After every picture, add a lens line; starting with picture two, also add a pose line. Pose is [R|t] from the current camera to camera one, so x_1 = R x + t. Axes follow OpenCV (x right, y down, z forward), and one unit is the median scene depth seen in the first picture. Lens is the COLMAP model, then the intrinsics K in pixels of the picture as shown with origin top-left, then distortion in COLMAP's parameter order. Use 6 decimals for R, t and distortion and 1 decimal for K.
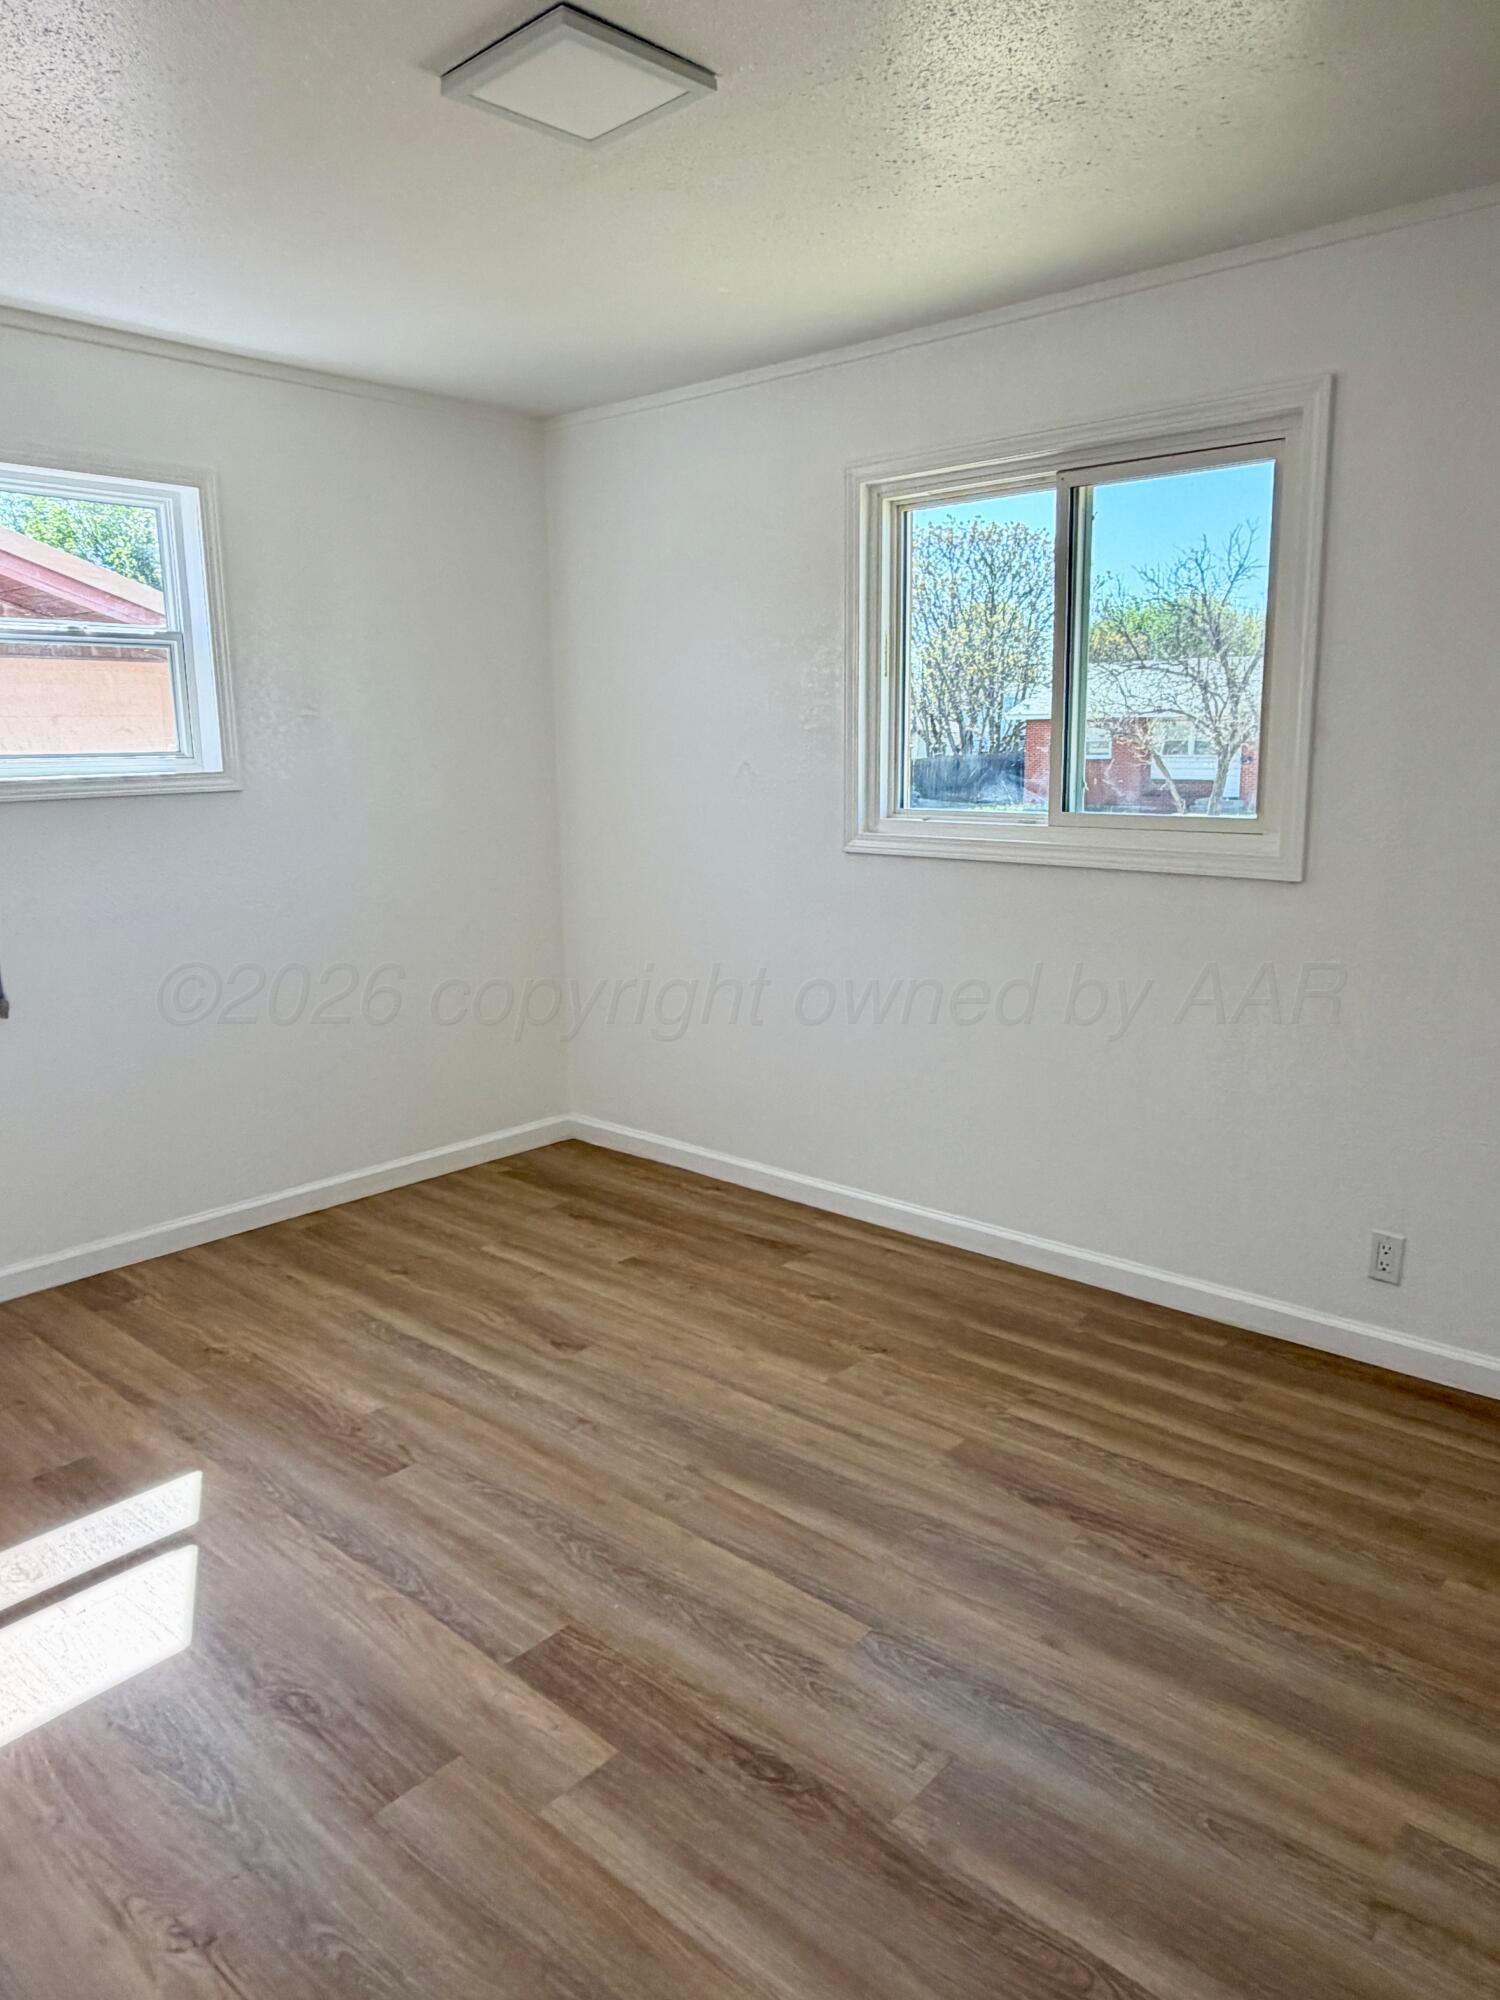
lens RADIAL K [[1351.1, 0, 745.6], [0, 1351.1, 979.6], [0, 0, 1]] dist [-0.001114, 0.002464]
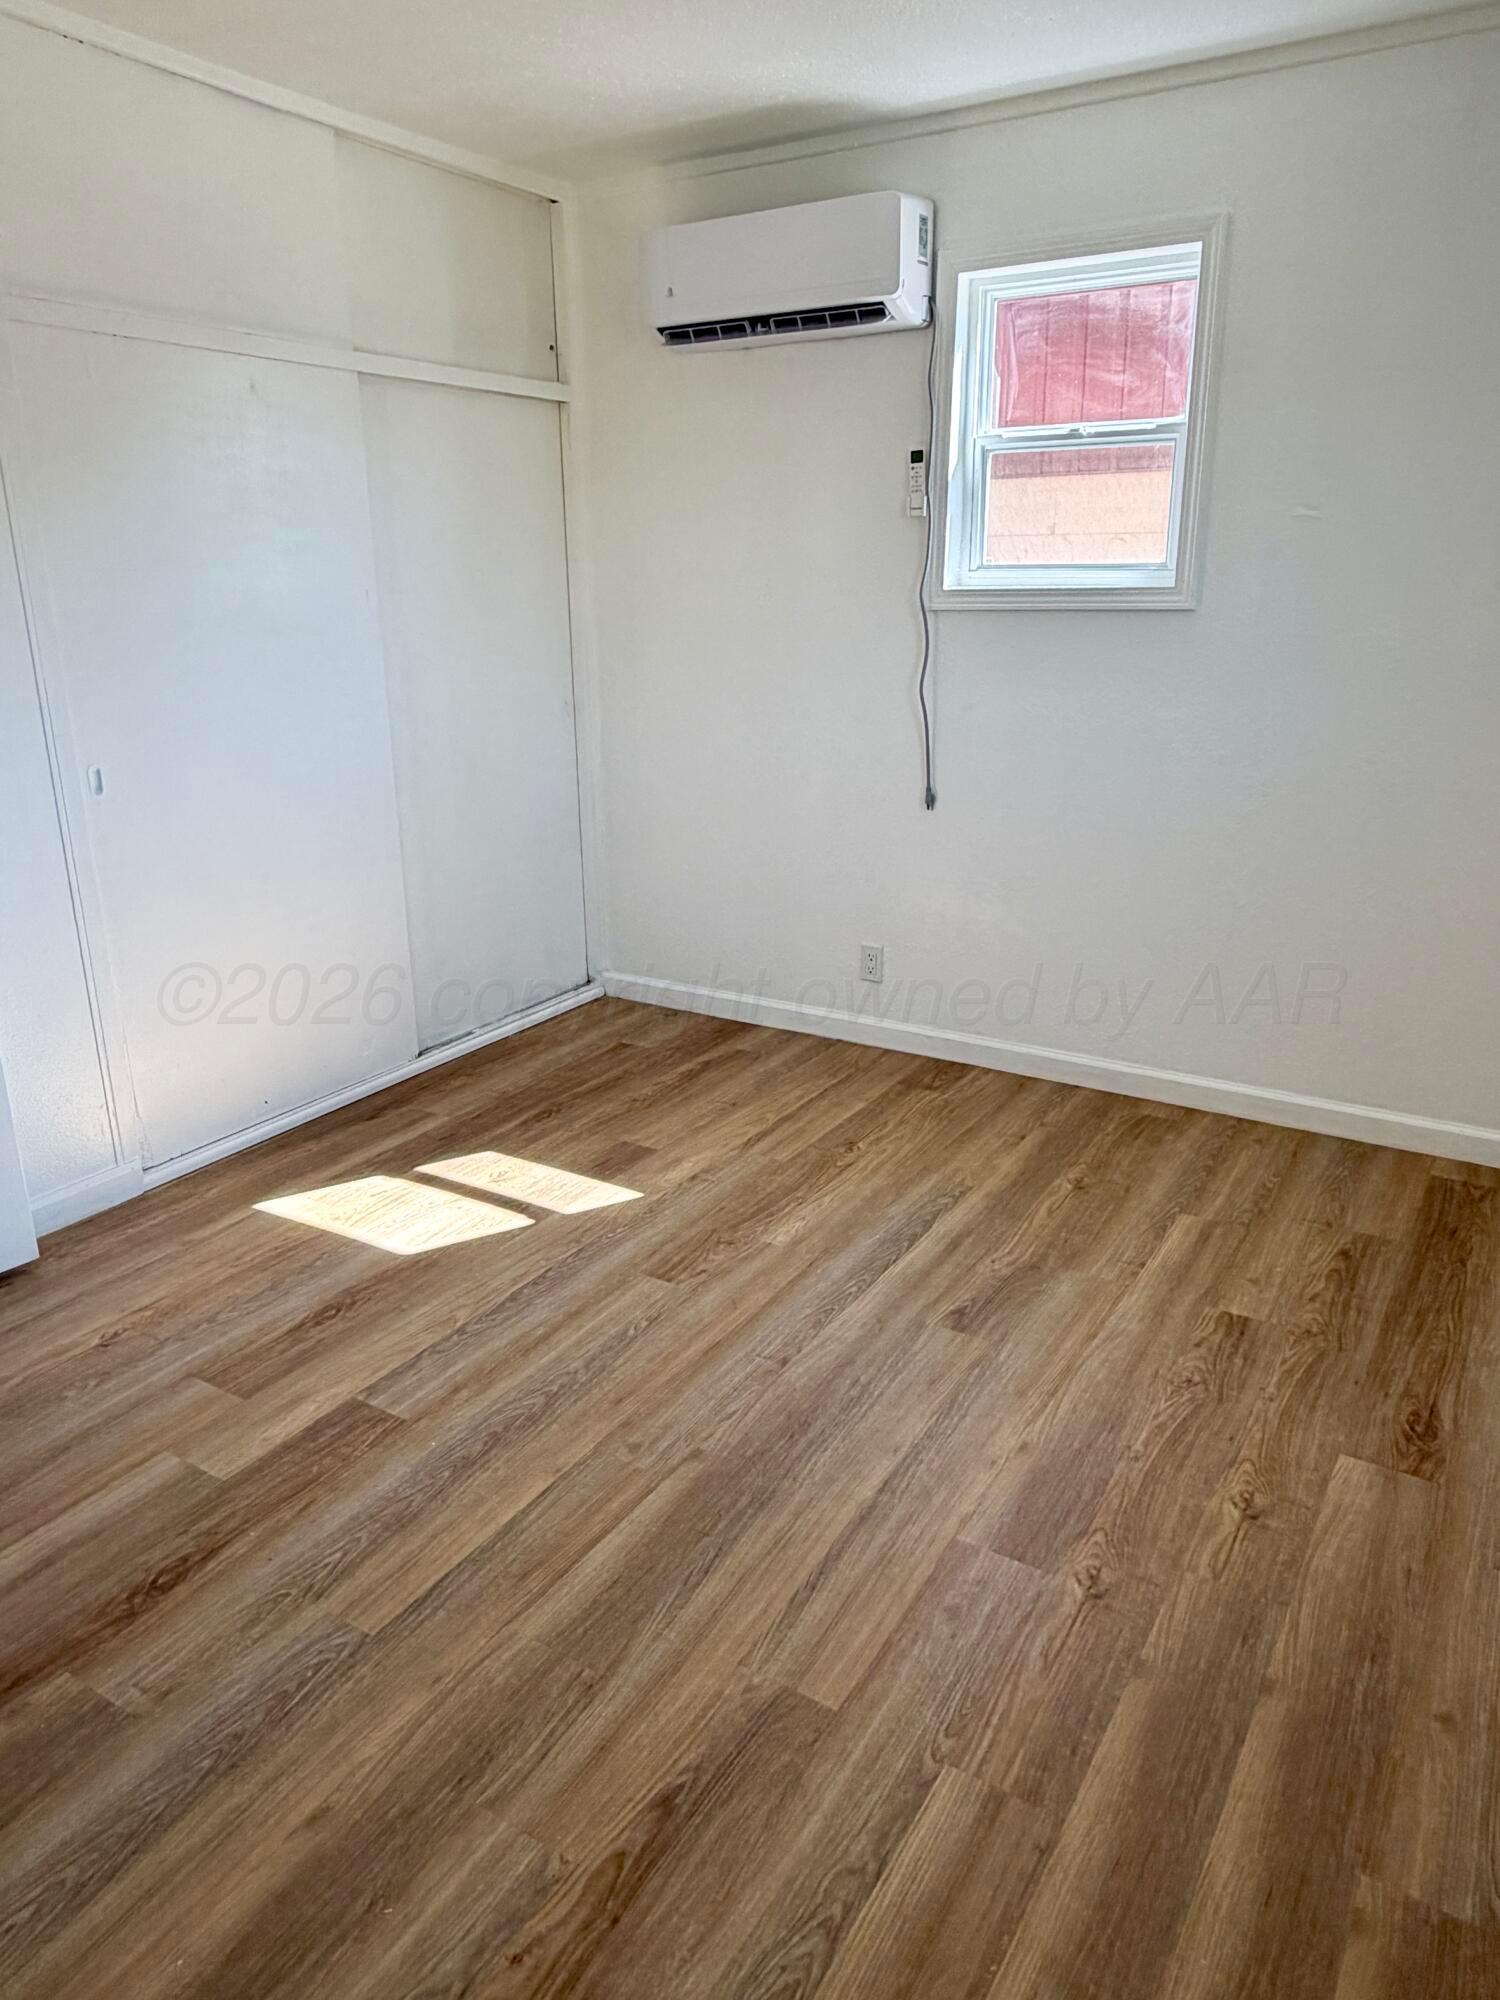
lens RADIAL K [[1351.1, 0, 745.6], [0, 1351.1, 979.6], [0, 0, 1]] dist [-0.001114, 0.002464]
pose [[0.181721, 0.296685, -0.937526, 0.550960], [-0.171251, 0.948379, 0.266926, -0.118435], [0.968324, 0.112047, 0.223148, 0.678232]]
